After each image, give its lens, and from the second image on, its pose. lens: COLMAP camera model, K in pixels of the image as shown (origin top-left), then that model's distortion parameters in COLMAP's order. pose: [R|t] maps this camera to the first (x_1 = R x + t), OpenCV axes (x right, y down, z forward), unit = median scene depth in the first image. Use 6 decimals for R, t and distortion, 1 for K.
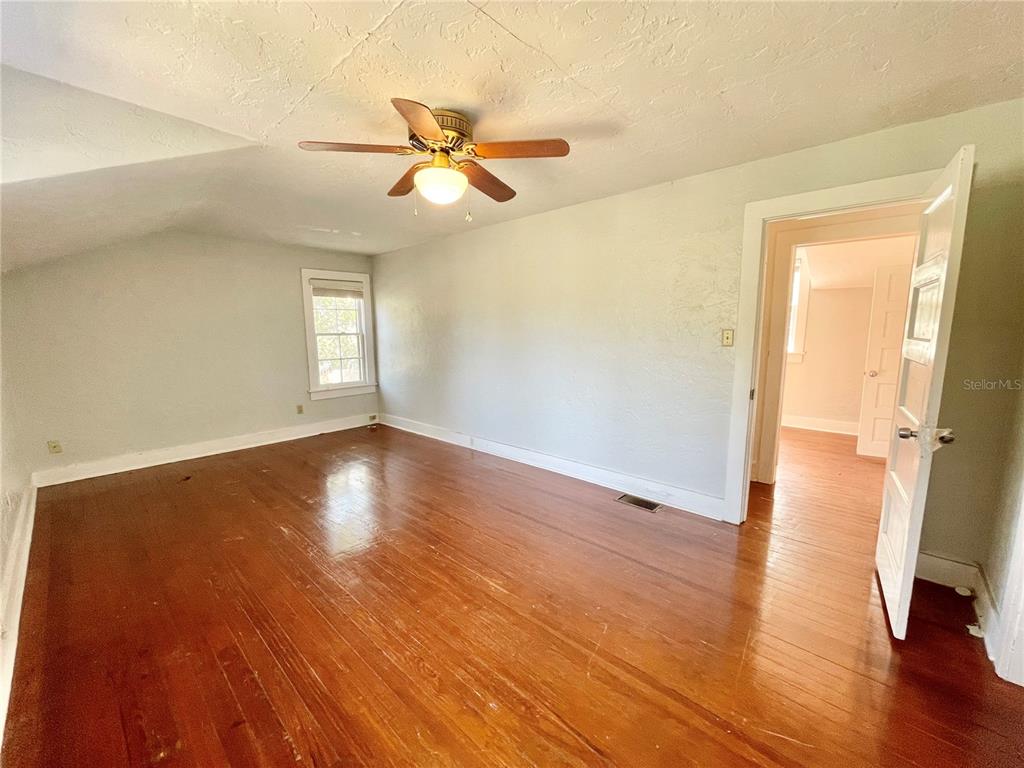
lens RADIAL K [[411.0, 0, 509.8], [0, 411.0, 388.5], [0, 0, 1]] dist [-0.001188, 0.000056]
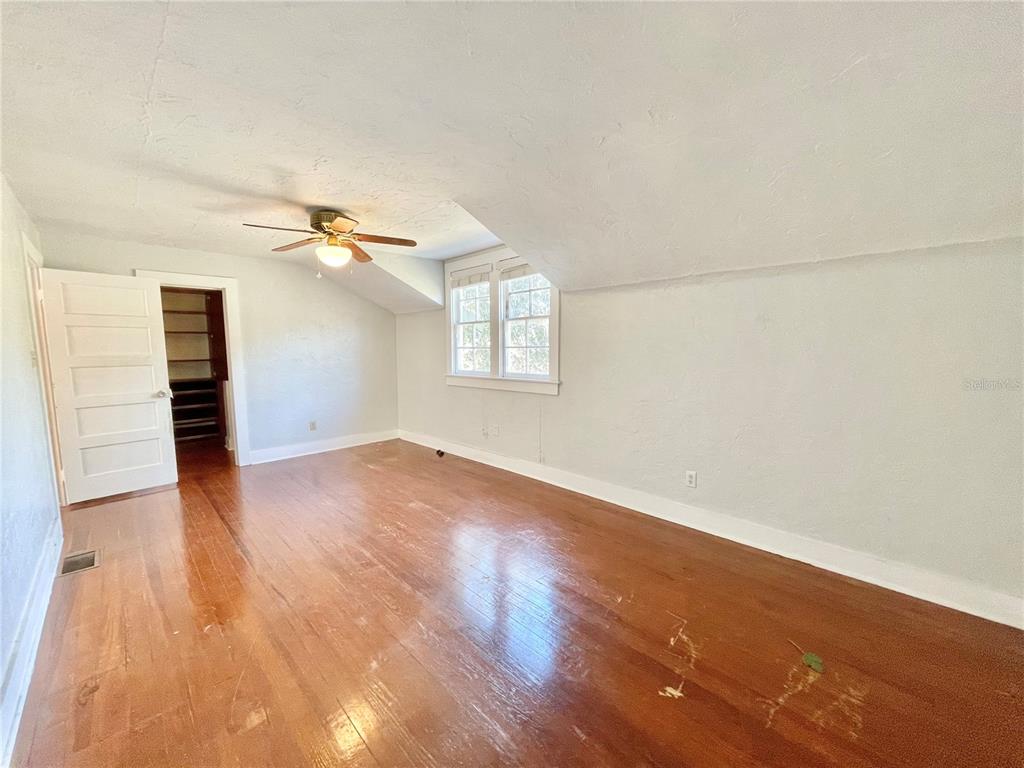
lens RADIAL K [[411.0, 0, 509.8], [0, 411.0, 388.5], [0, 0, 1]] dist [-0.001188, 0.000056]
pose [[-0.998195, 0.011707, 0.058900, -0.553486], [0.025779, 0.969382, 0.244202, -0.223320], [-0.054238, 0.245280, -0.967934, 1.559871]]
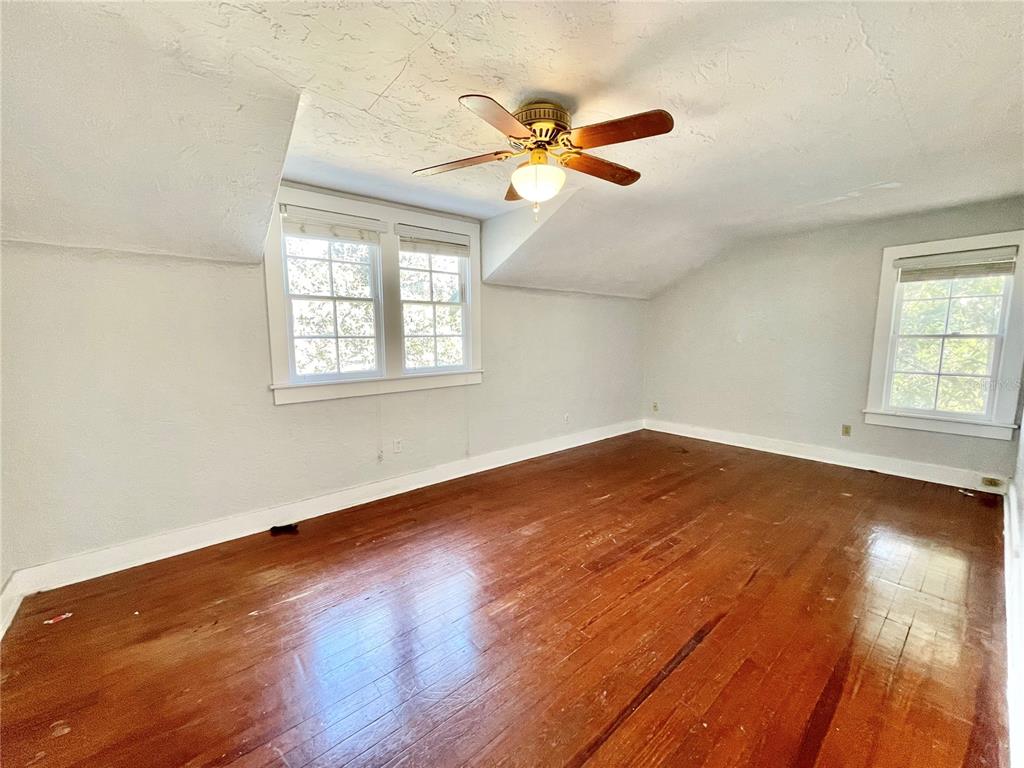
lens RADIAL K [[411.0, 0, 509.8], [0, 411.0, 388.5], [0, 0, 1]] dist [-0.001188, 0.000056]
pose [[-0.125729, 0.133909, -0.982986, 0.521972], [-0.131836, 0.979805, 0.150338, -0.094609], [0.983266, 0.148495, -0.105536, 0.658751]]
